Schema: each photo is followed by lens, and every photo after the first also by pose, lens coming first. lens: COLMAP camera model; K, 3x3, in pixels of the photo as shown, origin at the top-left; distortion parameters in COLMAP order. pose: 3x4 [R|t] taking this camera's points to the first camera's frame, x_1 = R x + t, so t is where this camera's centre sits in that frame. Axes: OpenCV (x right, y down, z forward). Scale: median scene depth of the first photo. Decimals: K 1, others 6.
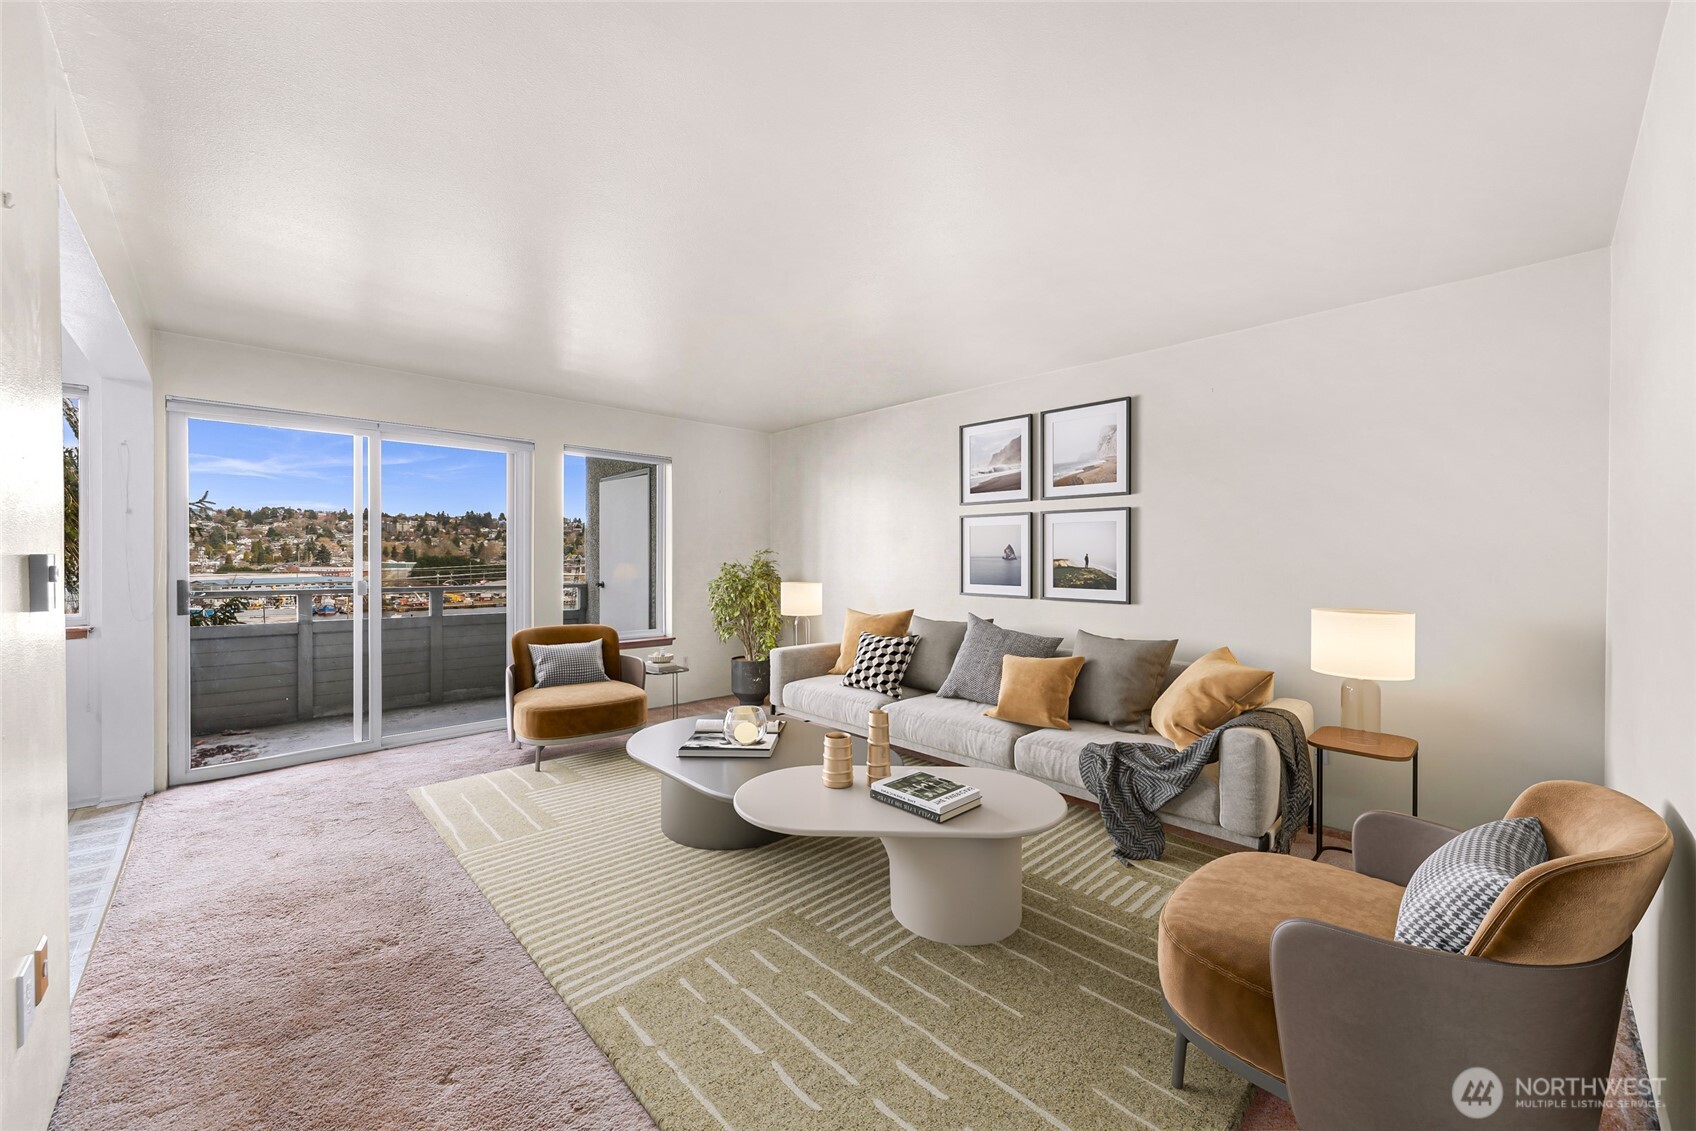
lens RADIAL K [[664.1, 0, 851.8], [0, 664.1, 564.0], [0, 0, 1]] dist [0.000731, 0.000212]
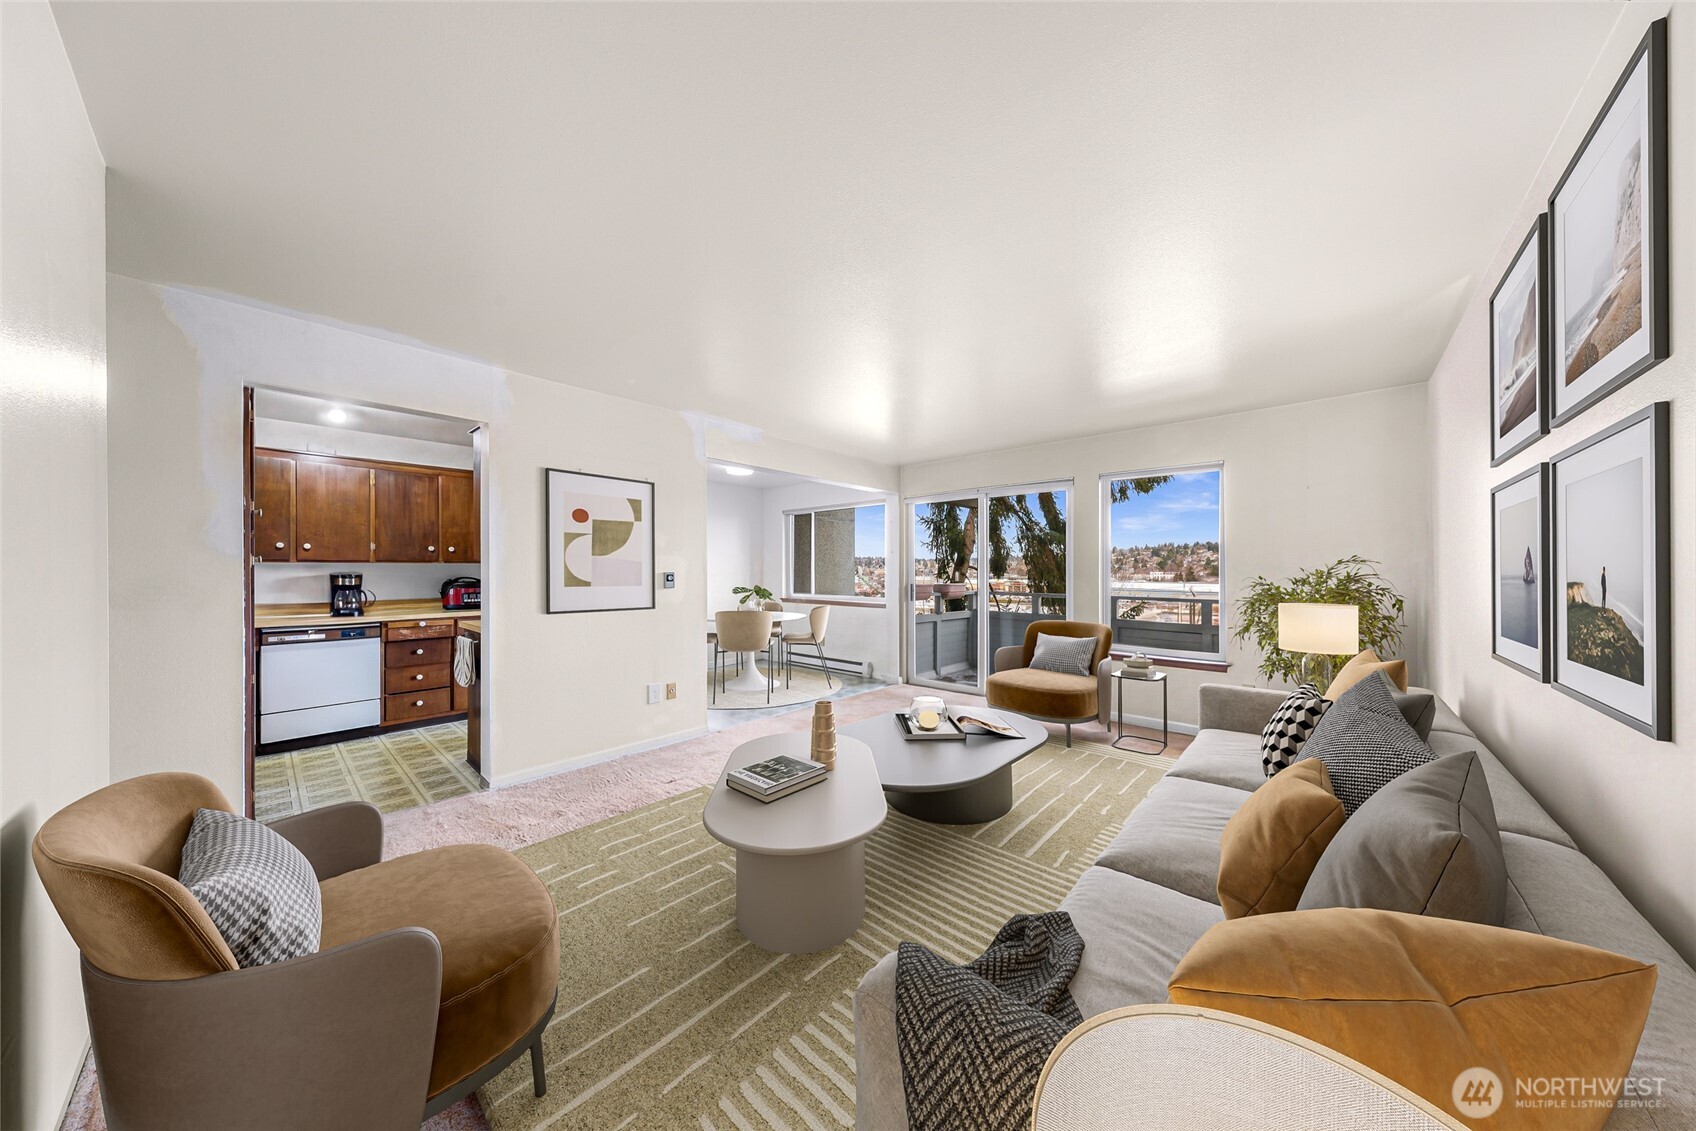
lens RADIAL K [[546.2, 0, 857.0], [0, 546.2, 569.9], [0, 0, 1]] dist [0.004823, -0.000041]
pose [[0.087860, -0.006153, -0.996114, 1.077415], [-0.008104, 0.999943, -0.006891, -0.007766], [0.996100, 0.008678, 0.087805, 1.050235]]
